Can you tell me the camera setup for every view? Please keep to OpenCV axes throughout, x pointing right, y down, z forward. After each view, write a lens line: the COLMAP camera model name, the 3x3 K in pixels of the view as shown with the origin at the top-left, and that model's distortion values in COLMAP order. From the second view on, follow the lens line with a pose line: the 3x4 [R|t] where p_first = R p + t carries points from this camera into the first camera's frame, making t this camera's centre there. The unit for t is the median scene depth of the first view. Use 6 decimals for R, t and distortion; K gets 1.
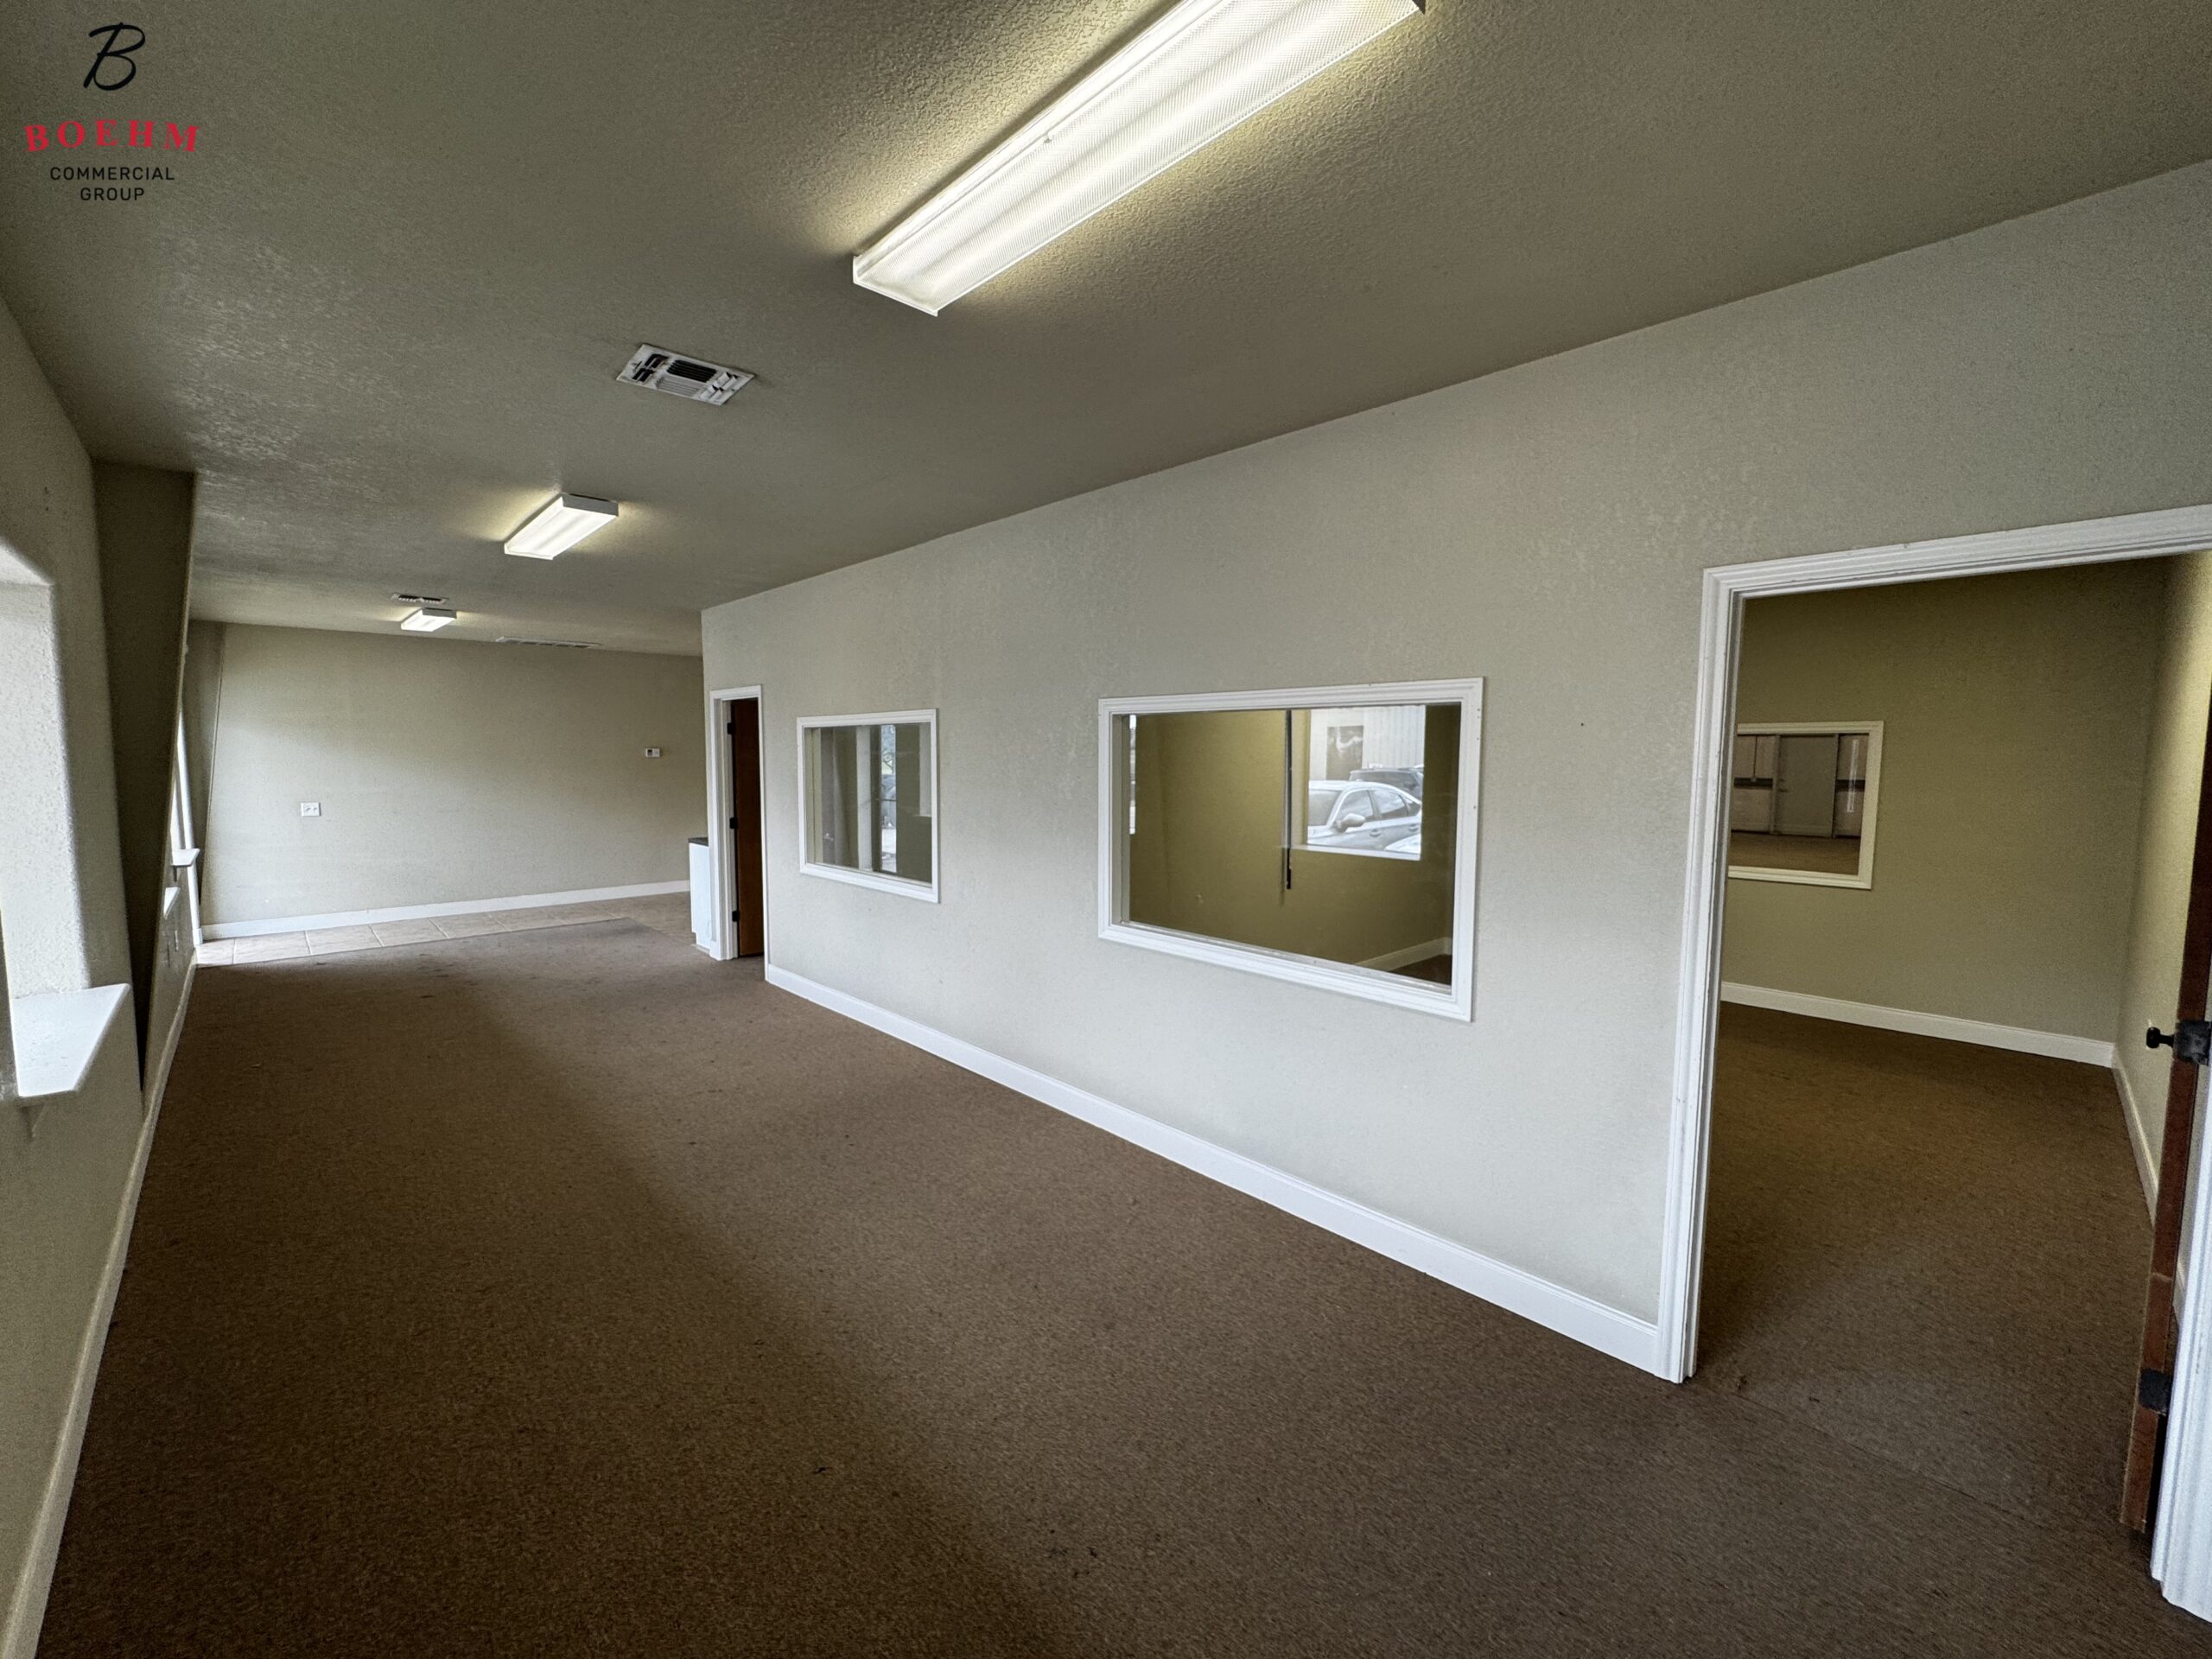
lens RADIAL K [[884.1, 0, 1110.1], [0, 884.1, 831.9], [0, 0, 1]] dist [-0.001469, 0.000444]
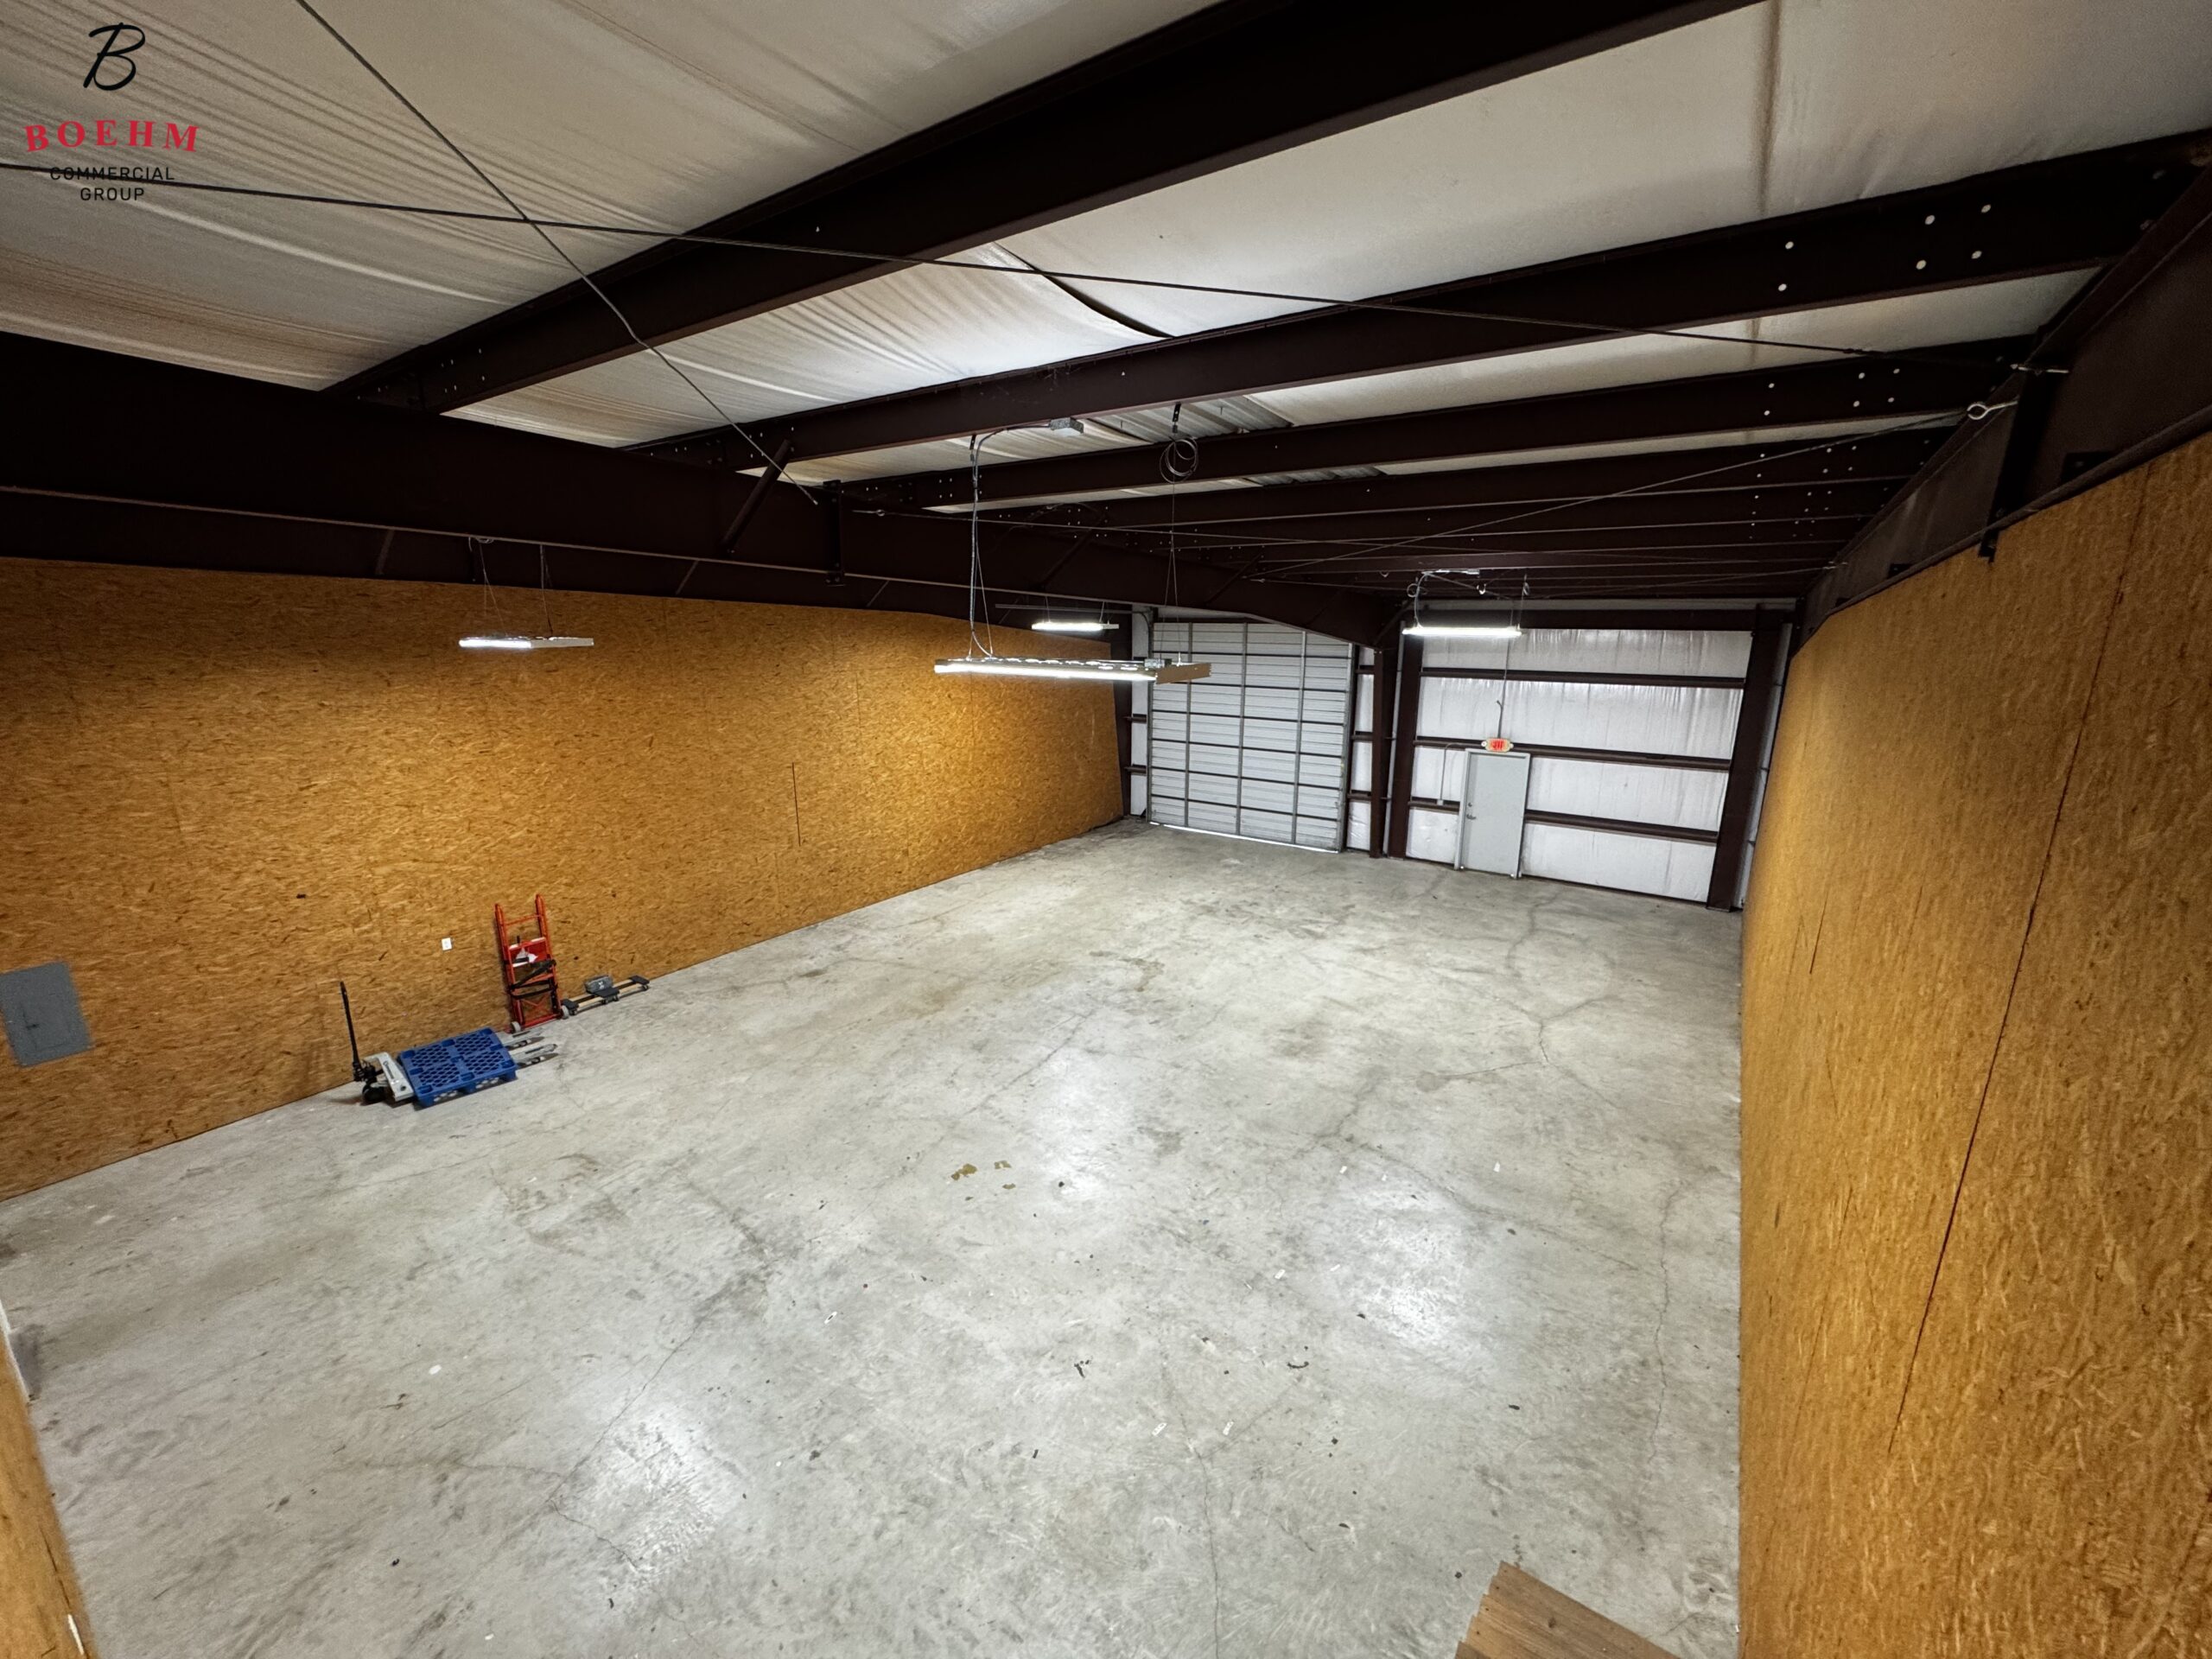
lens RADIAL K [[884.1, 0, 1103.9], [0, 884.1, 828.5], [0, 0, 1]] dist [-0.001469, 0.000444]
pose [[0.980980, -0.047816, 0.188128, 0.265716], [0.018834, 0.988059, 0.152921, -0.170695], [-0.193193, -0.146469, 0.970167, 0.256530]]
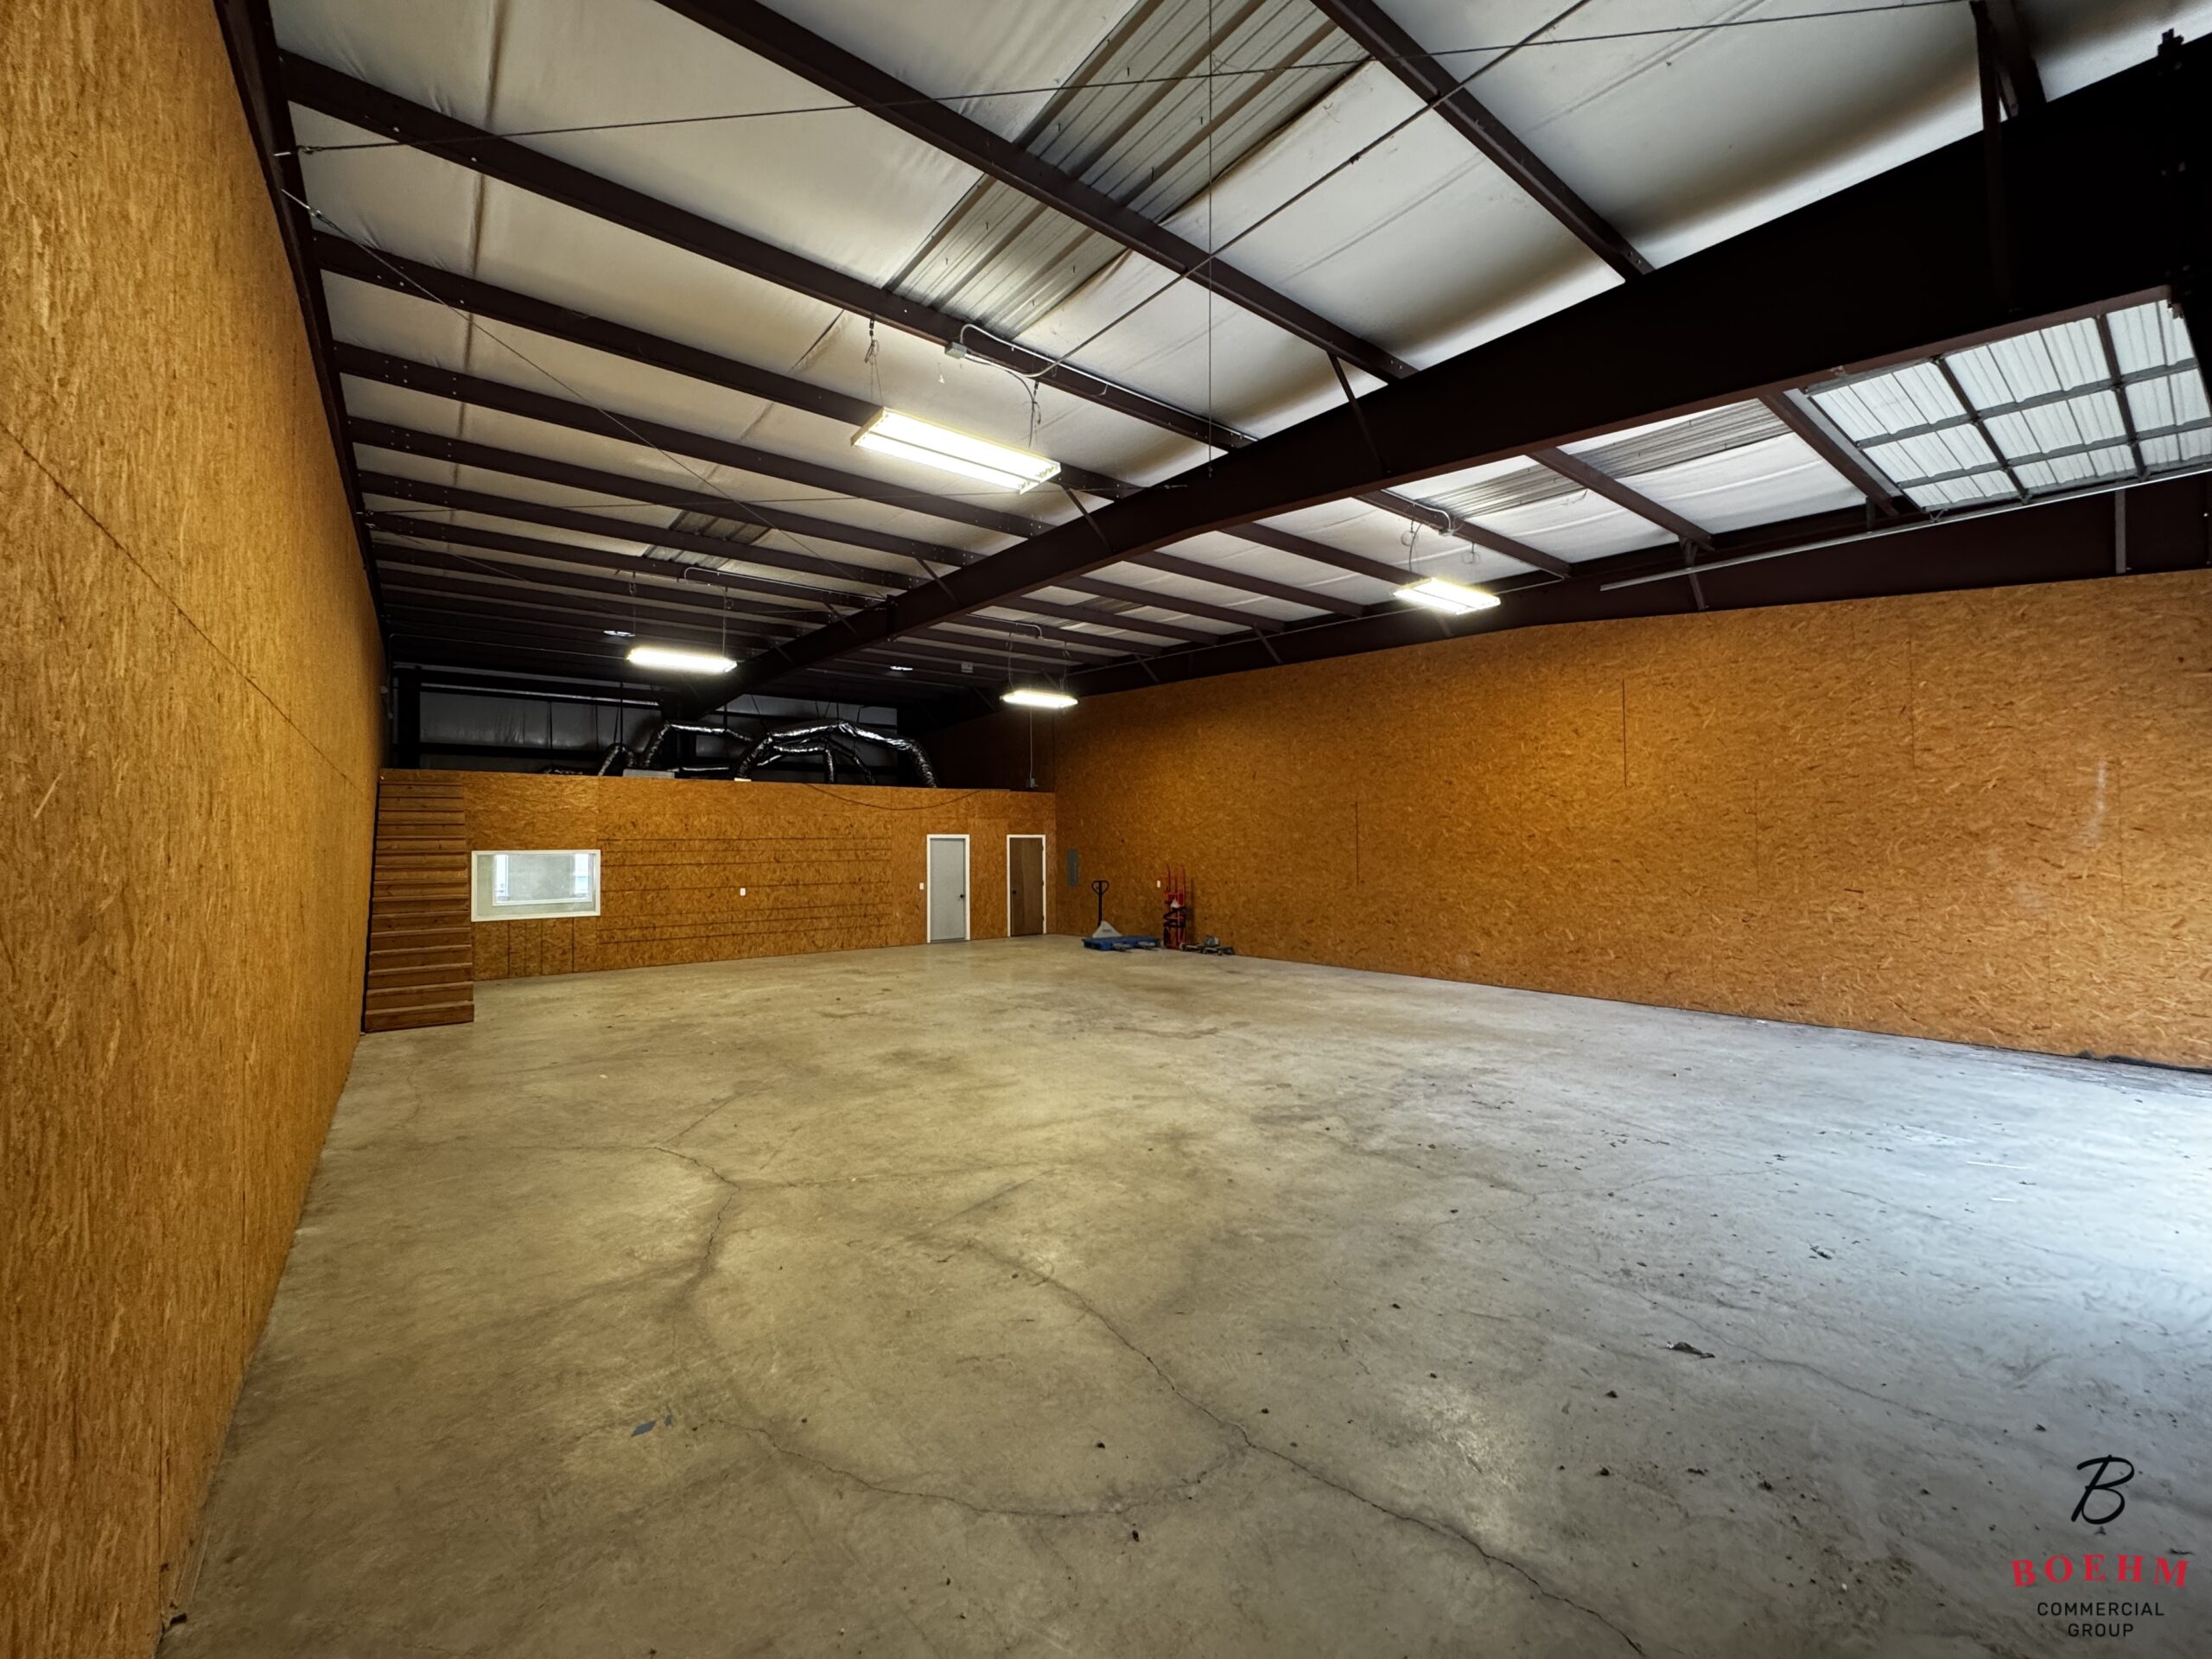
lens RADIAL K [[884.1, 0, 1103.5], [0, 884.1, 830.9], [0, 0, 1]] dist [-0.001469, 0.000444]
pose [[-0.105321, -0.017032, -0.994292, 0.871350], [-0.077271, 0.996970, -0.008893, -0.077648], [0.991432, 0.075893, -0.106318, 0.836145]]
